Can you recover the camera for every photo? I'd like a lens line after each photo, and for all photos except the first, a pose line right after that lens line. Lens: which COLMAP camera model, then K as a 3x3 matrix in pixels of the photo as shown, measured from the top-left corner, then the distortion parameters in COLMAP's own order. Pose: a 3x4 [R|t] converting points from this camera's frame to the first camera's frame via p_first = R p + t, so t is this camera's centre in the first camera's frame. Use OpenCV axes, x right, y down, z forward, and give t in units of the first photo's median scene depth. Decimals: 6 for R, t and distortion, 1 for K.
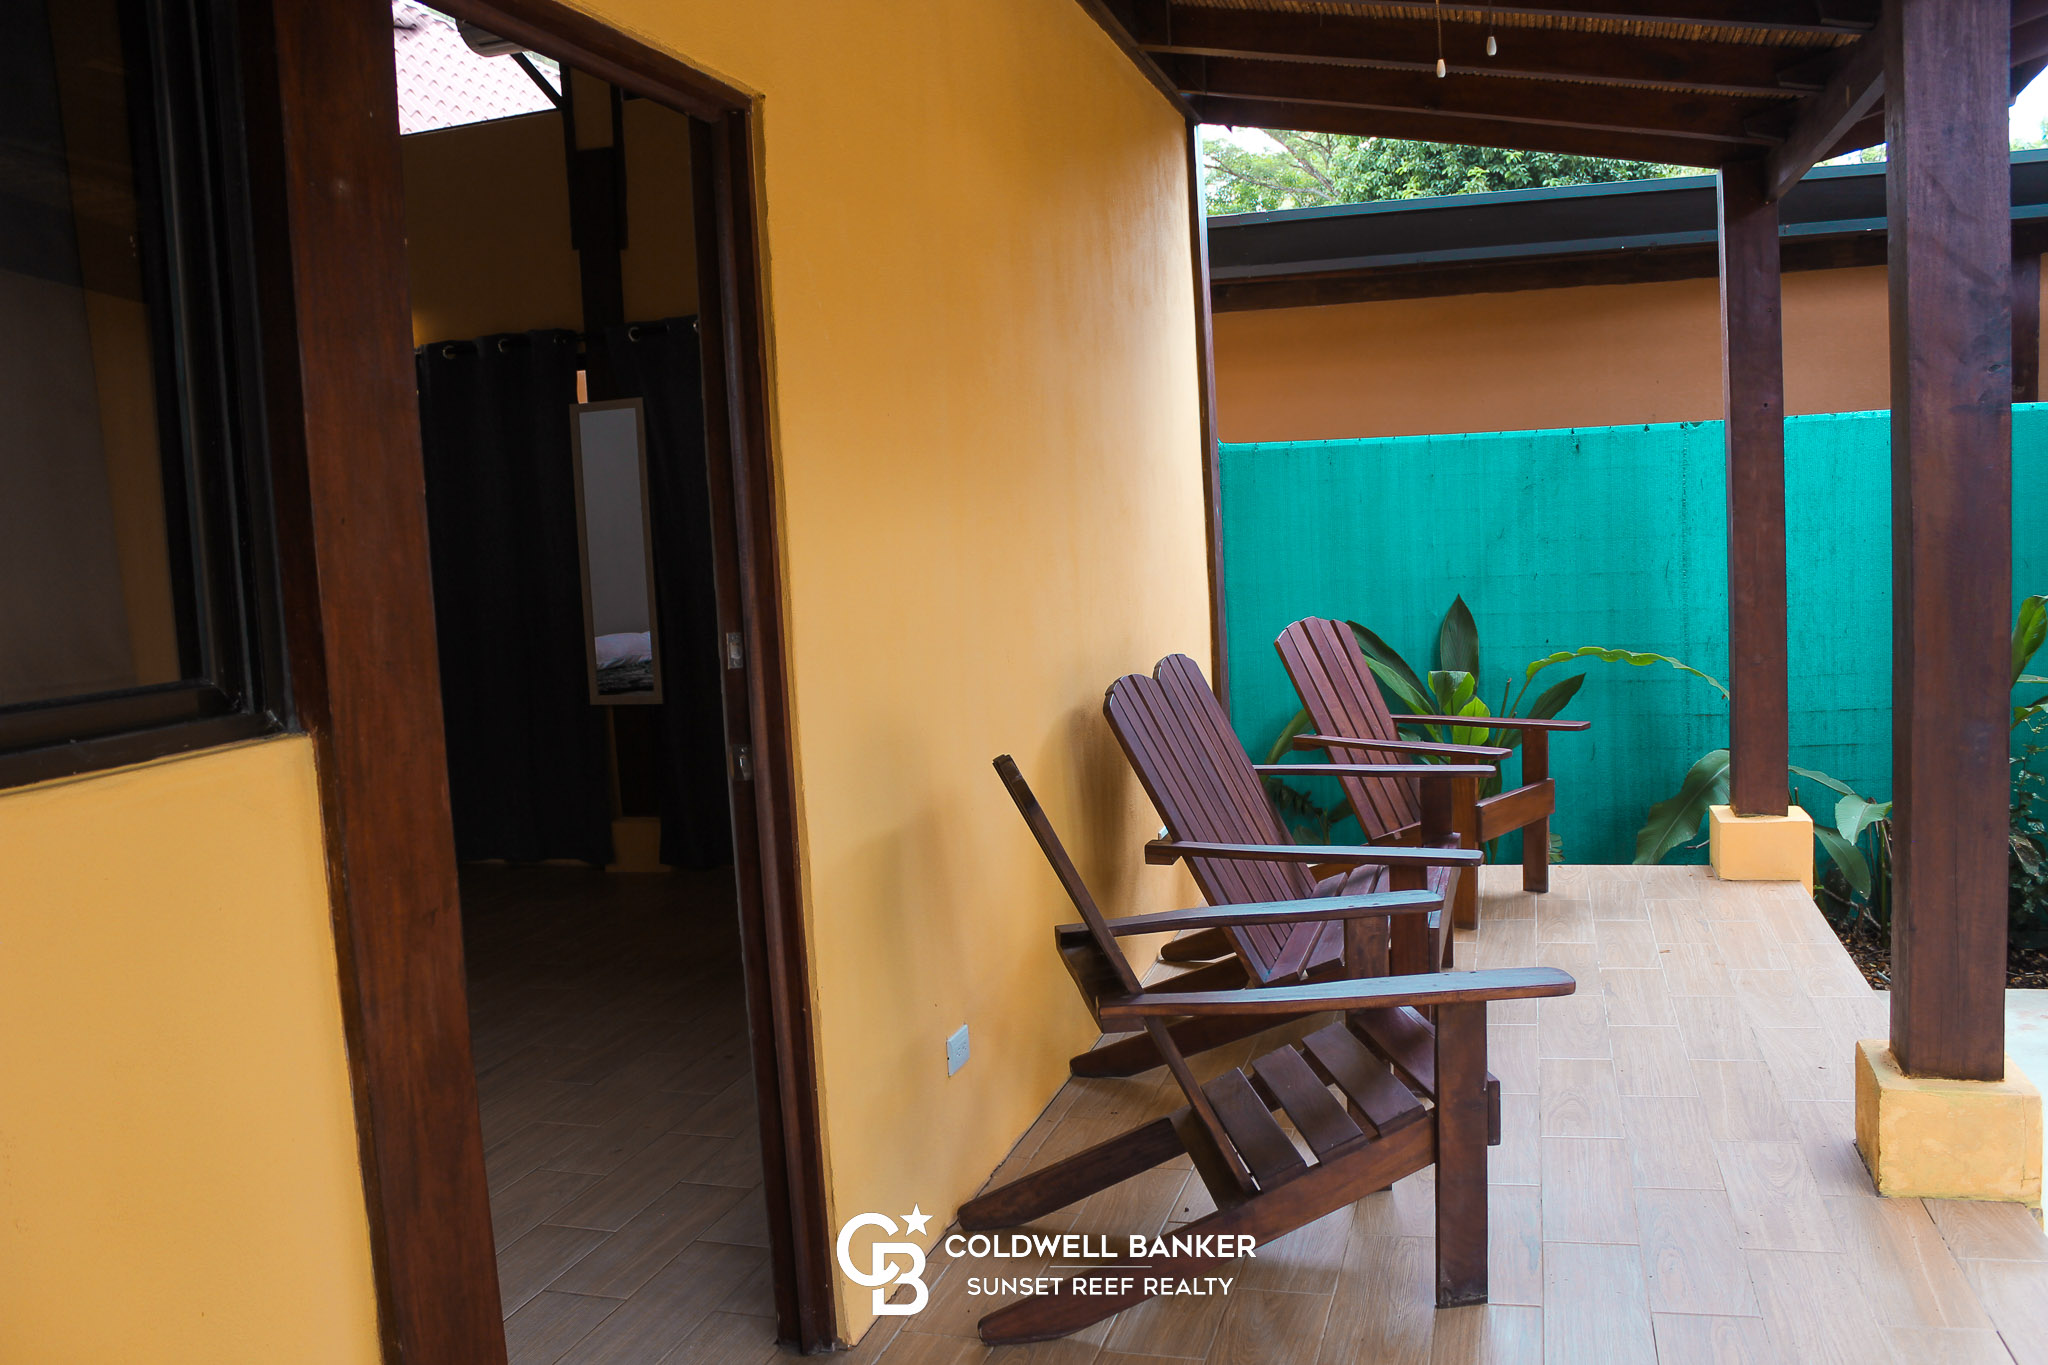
lens RADIAL K [[1692.8, 0, 1022.1], [0, 1692.8, 689.0], [0, 0, 1]] dist [-0.151170, 0.121433]
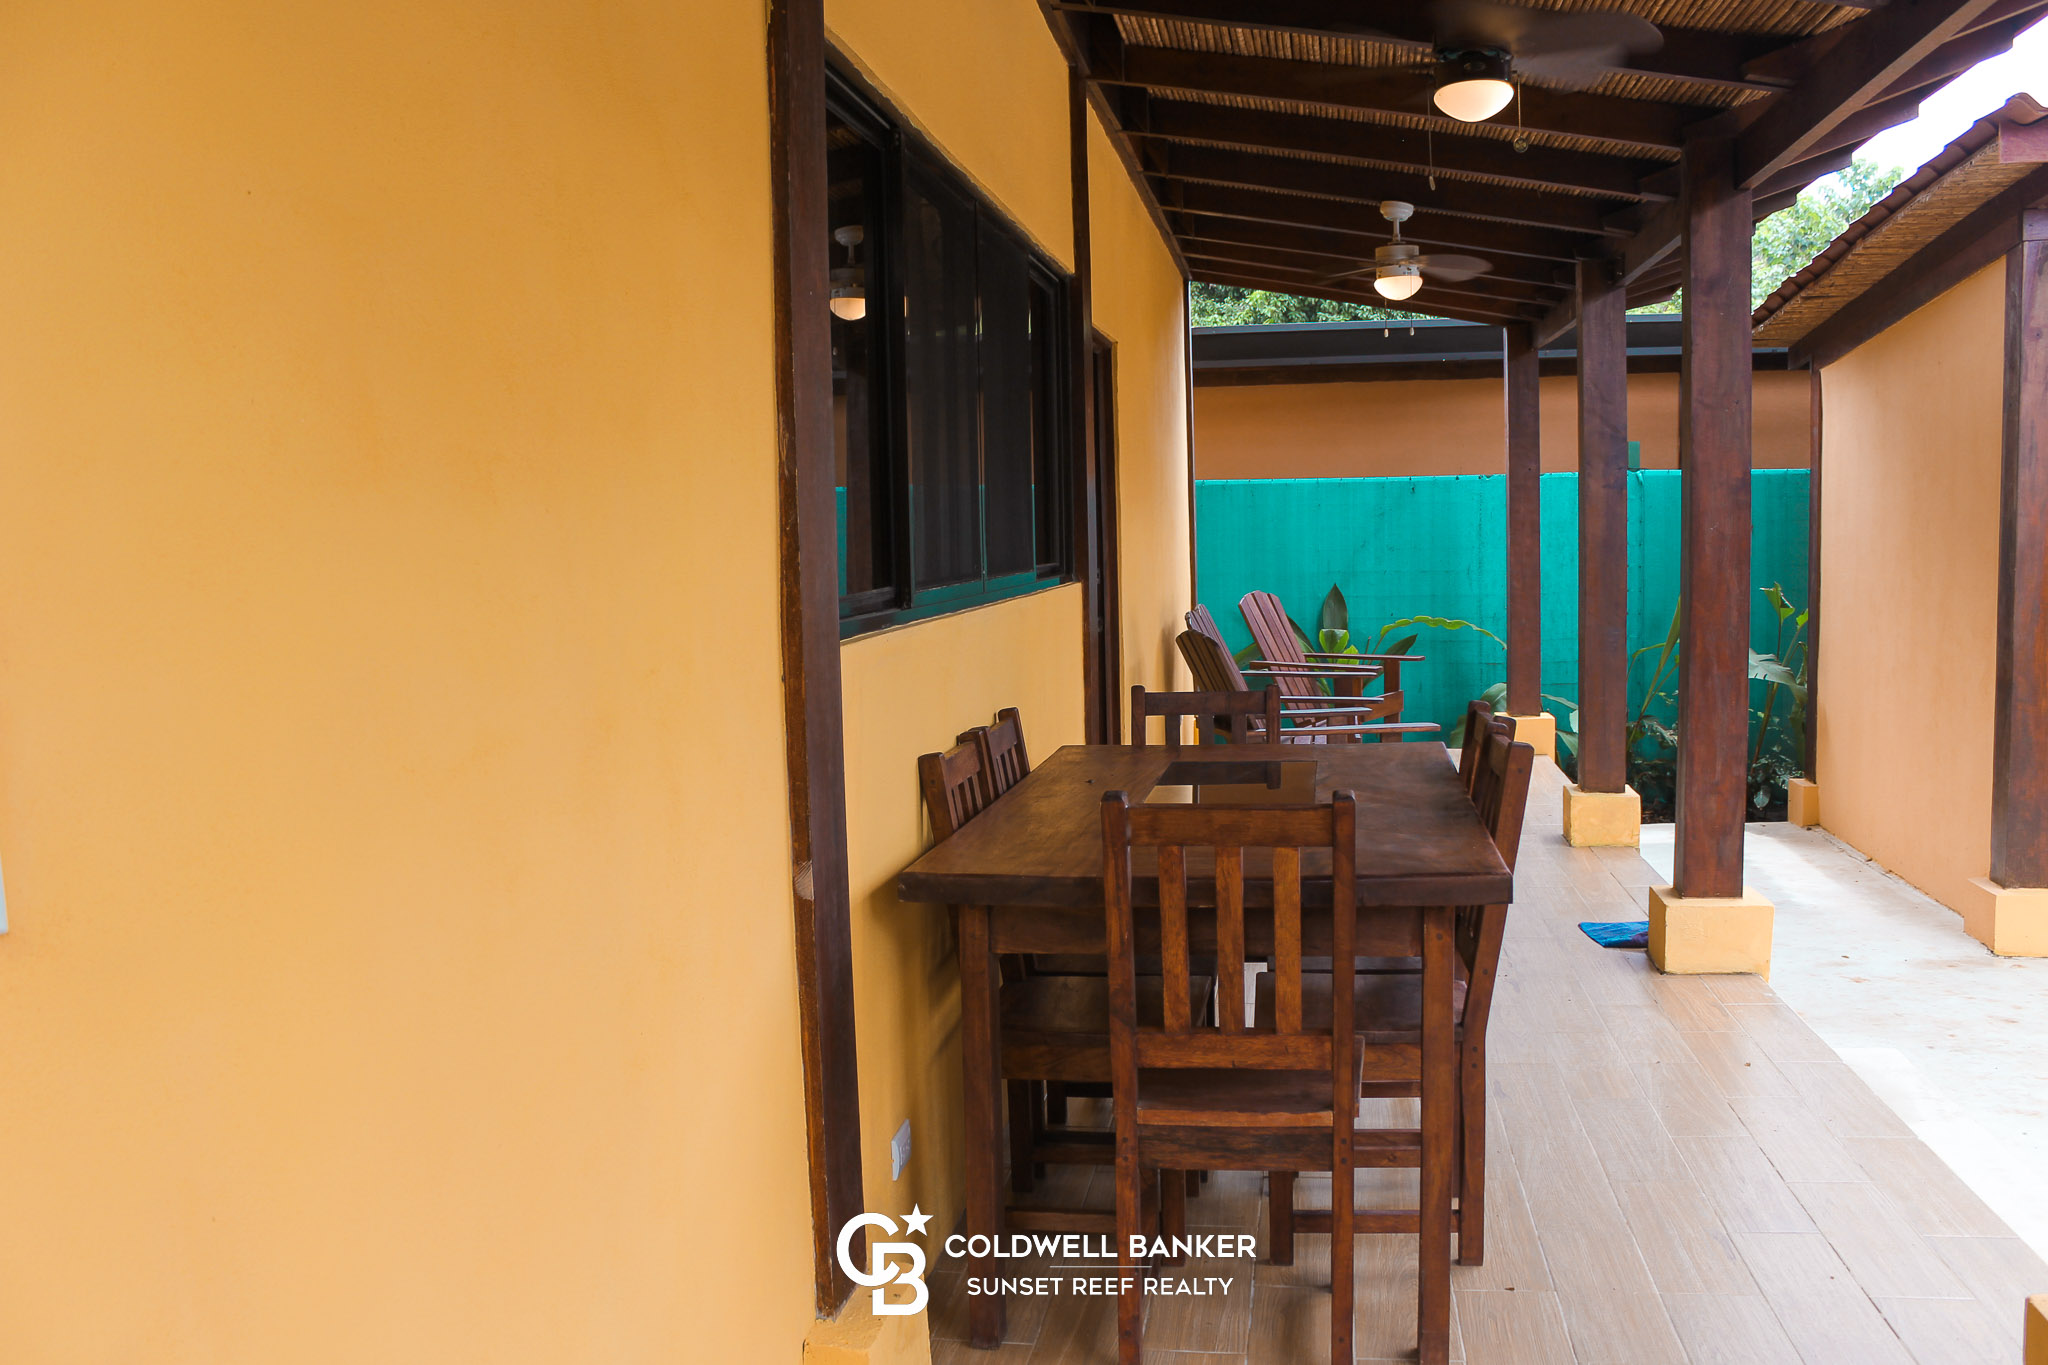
lens RADIAL K [[1692.8, 0, 1026.7], [0, 1692.8, 680.2], [0, 0, 1]] dist [-0.151170, 0.121433]
pose [[0.992491, 0.016433, 0.121210, -0.224459], [-0.014863, 0.999794, -0.013850, 0.063559], [-0.121412, 0.011944, 0.992530, -0.539626]]
